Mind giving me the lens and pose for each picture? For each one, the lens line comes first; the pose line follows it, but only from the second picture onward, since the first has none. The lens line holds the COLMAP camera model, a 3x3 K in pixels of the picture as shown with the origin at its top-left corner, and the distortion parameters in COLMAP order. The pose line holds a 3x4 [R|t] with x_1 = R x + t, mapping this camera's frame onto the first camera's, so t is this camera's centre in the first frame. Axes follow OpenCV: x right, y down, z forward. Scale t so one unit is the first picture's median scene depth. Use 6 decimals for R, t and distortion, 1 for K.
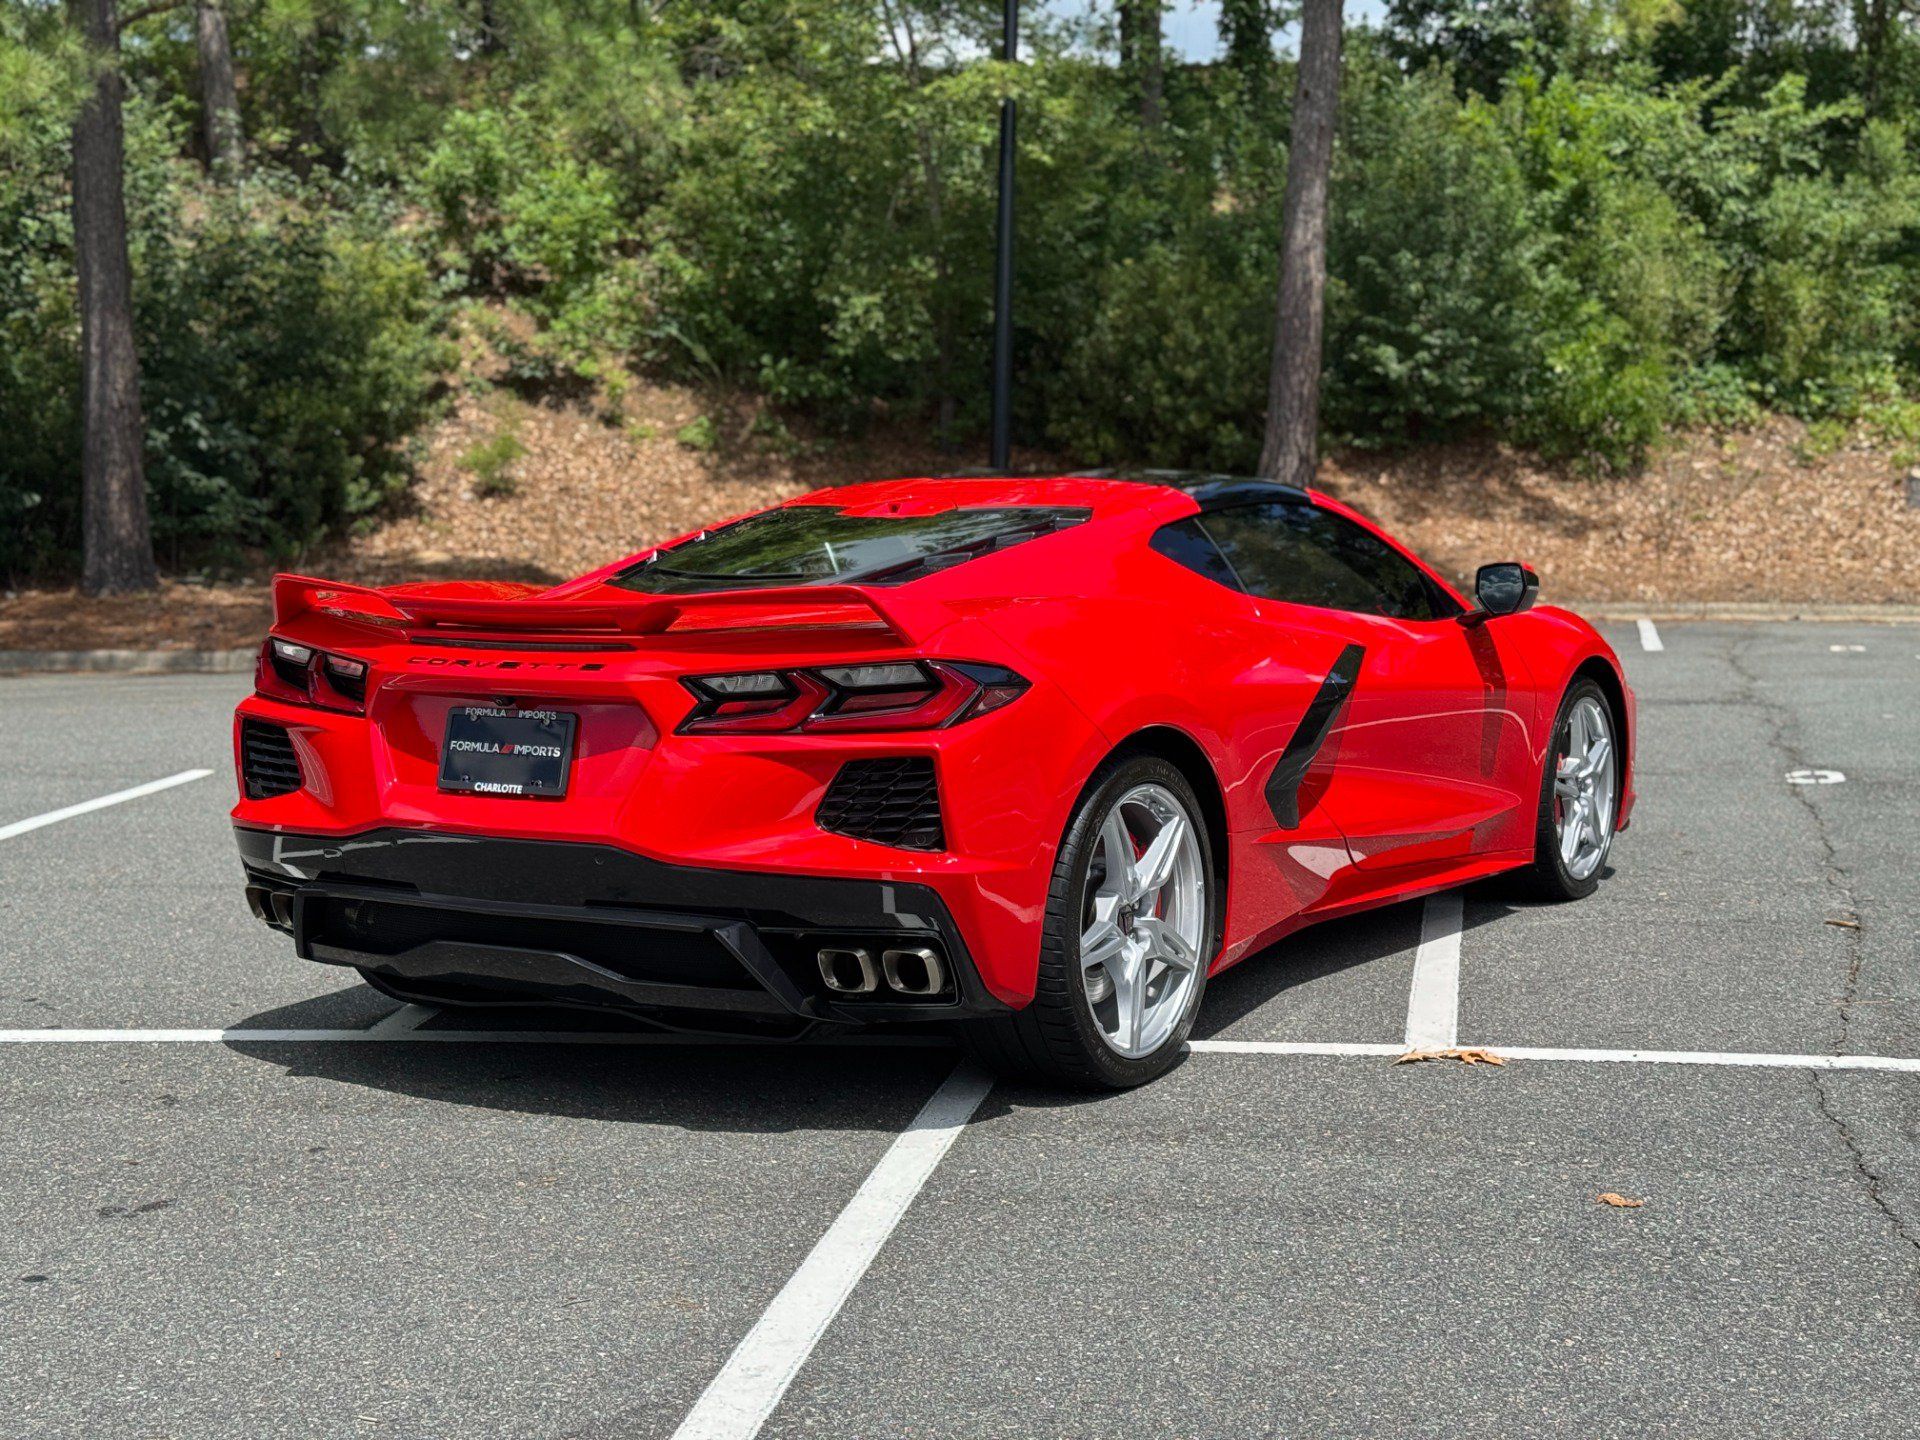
lens RADIAL K [[2671.4, 0, 960.0], [0, 2671.4, 720.0], [0, 0, 1]] dist [0.191209, -0.371210]
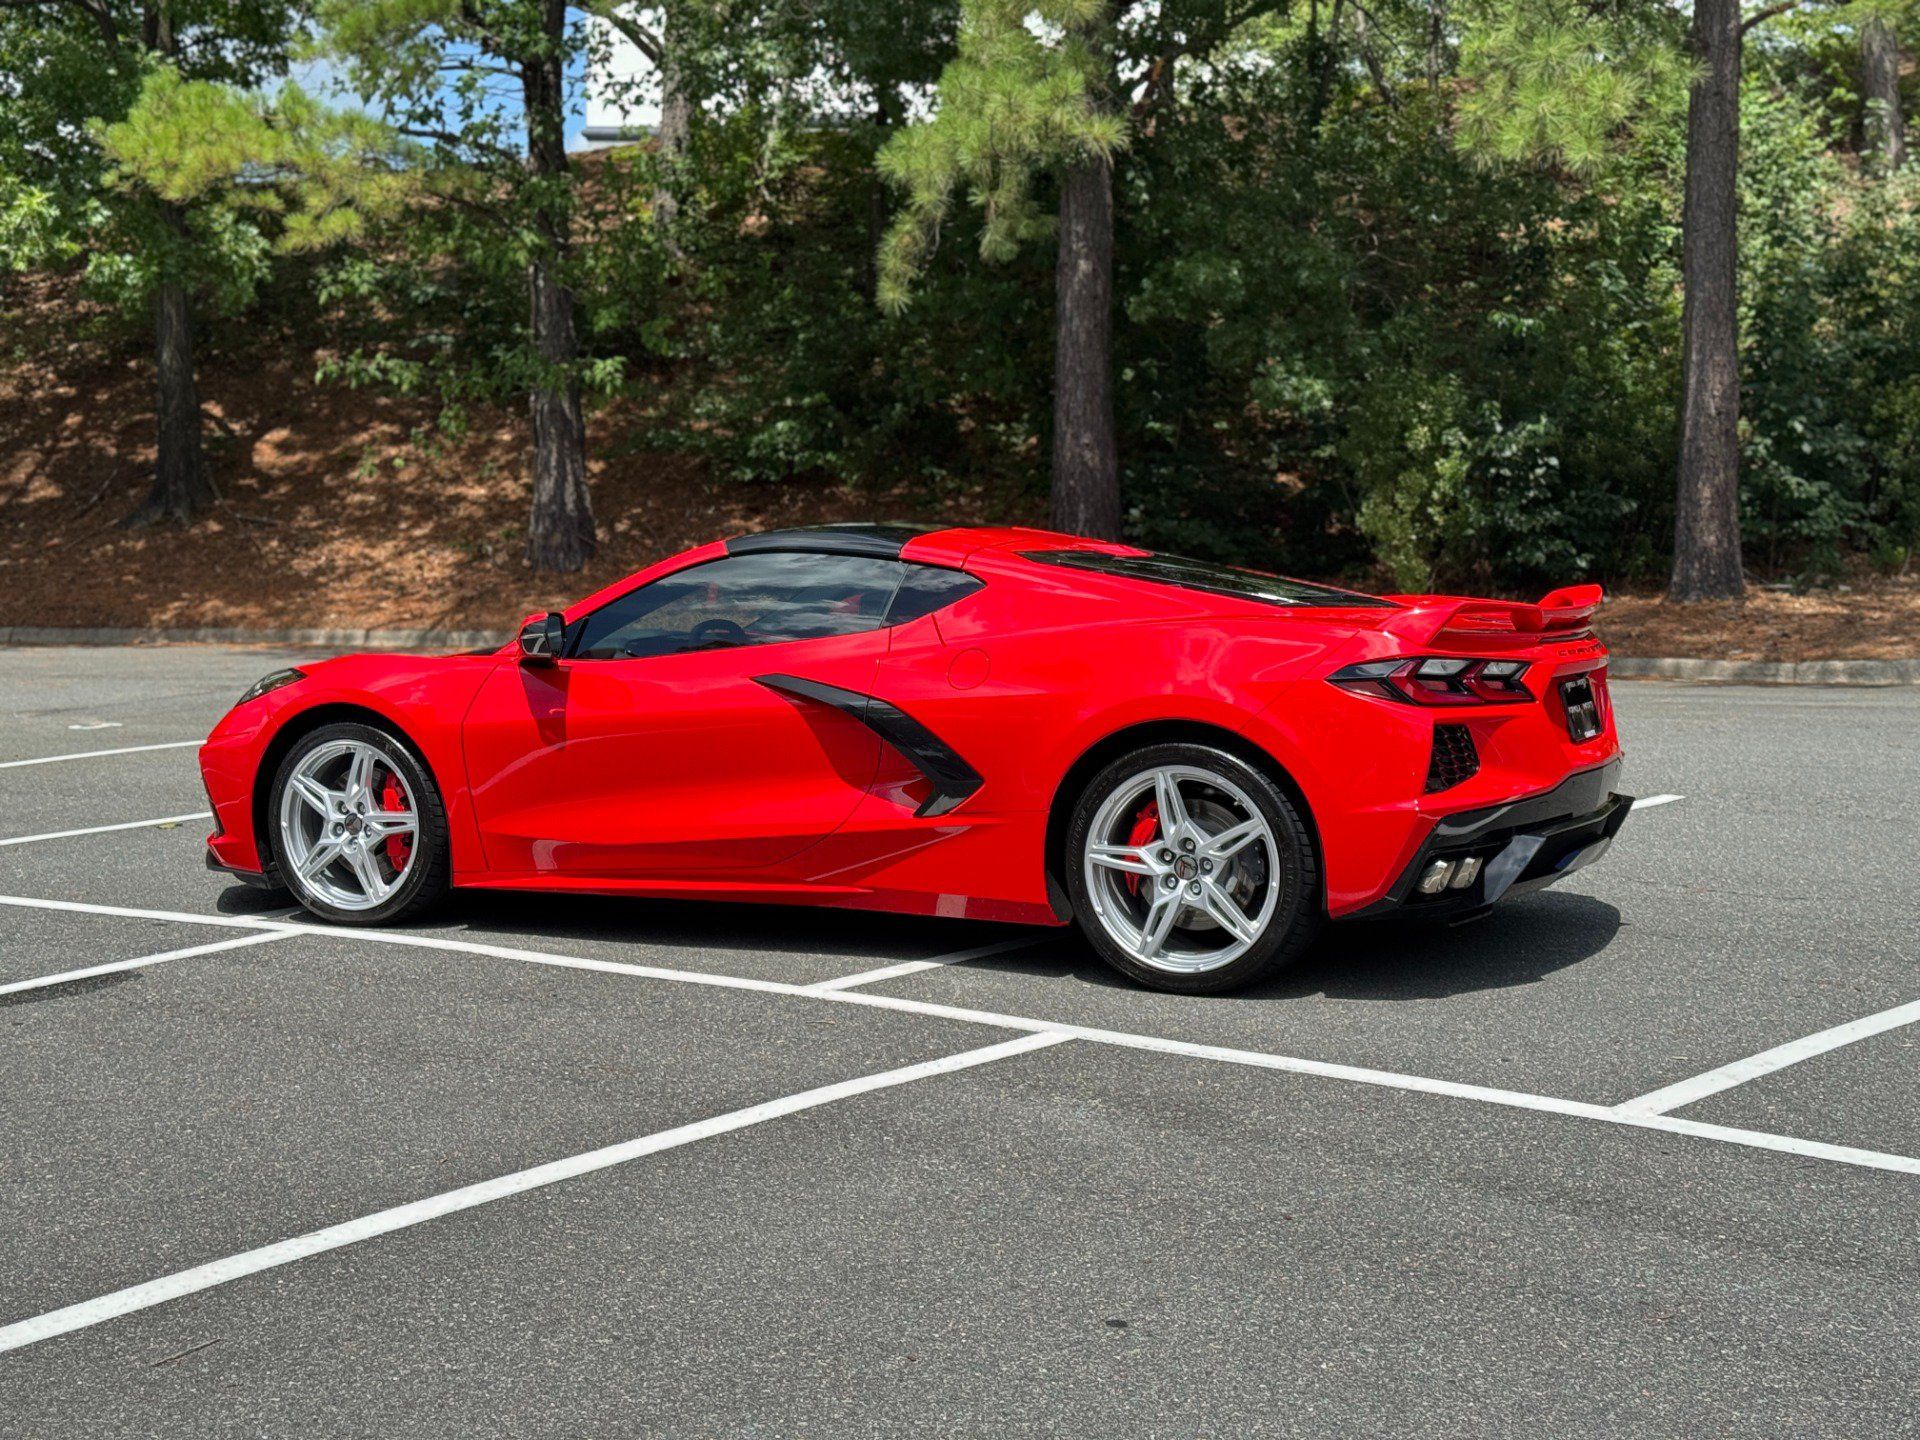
lens RADIAL K [[2671.4, 0, 960.0], [0, 2671.4, 720.0], [0, 0, 1]] dist [0.191209, -0.371210]
pose [[0.820735, 0.049406, -0.569169, 0.028834], [-0.047283, 0.998710, 0.018510, -0.006428], [0.569350, 0.011720, 0.822012, 0.018113]]
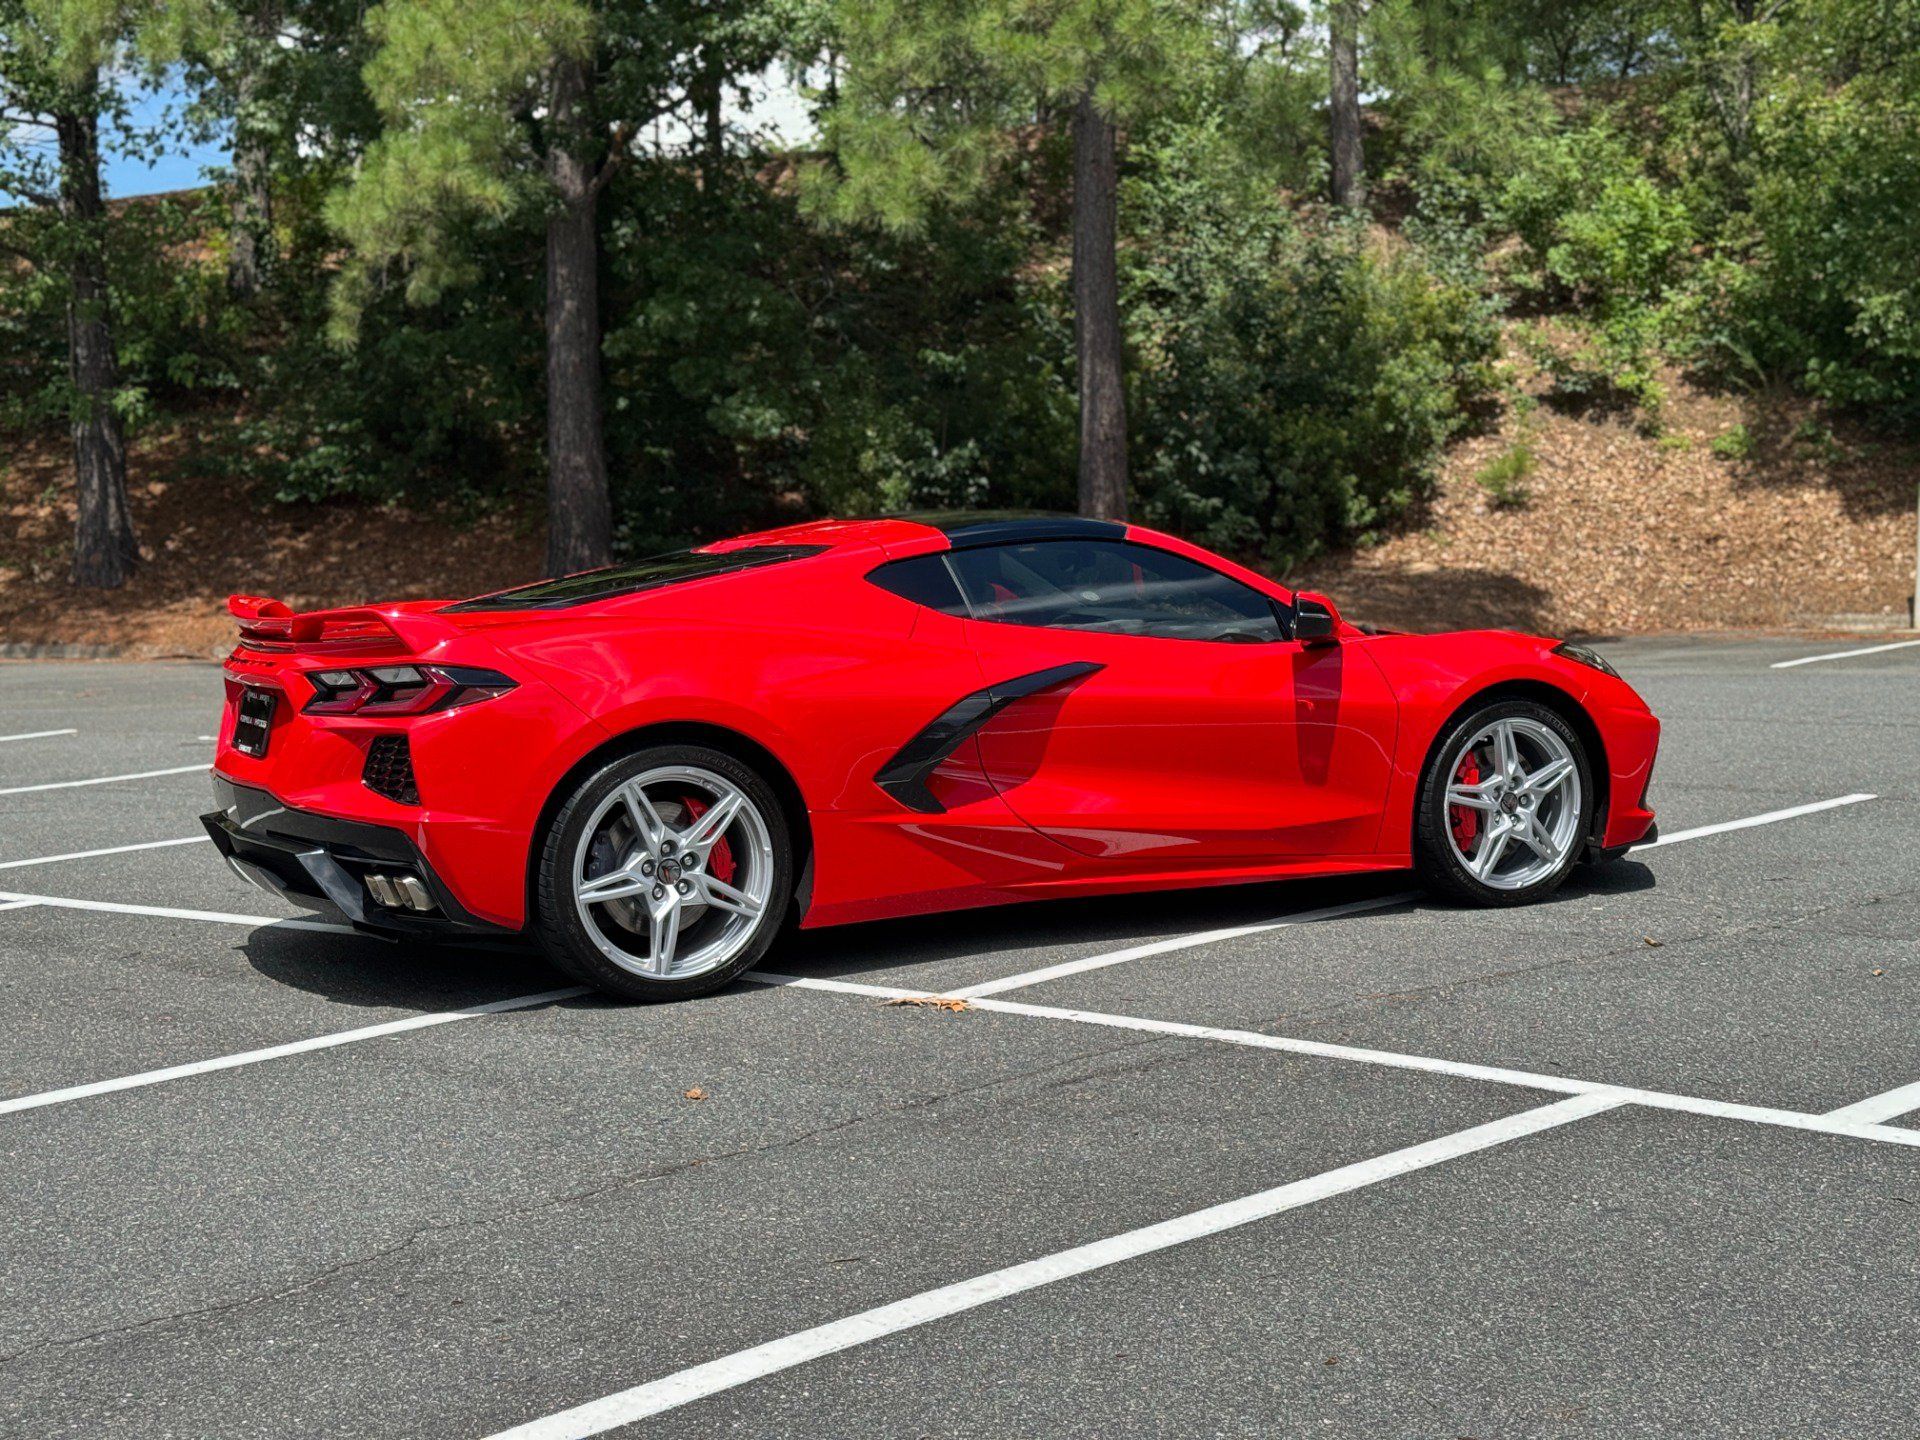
lens RADIAL K [[2671.4, 0, 960.0], [0, 2671.4, 720.0], [0, 0, 1]] dist [0.191209, -0.371210]
pose [[0.864675, 0.031364, -0.501351, 0.170644], [-0.032036, 0.999460, 0.007273, -0.002418], [0.501308, 0.009772, 0.865213, -0.008139]]
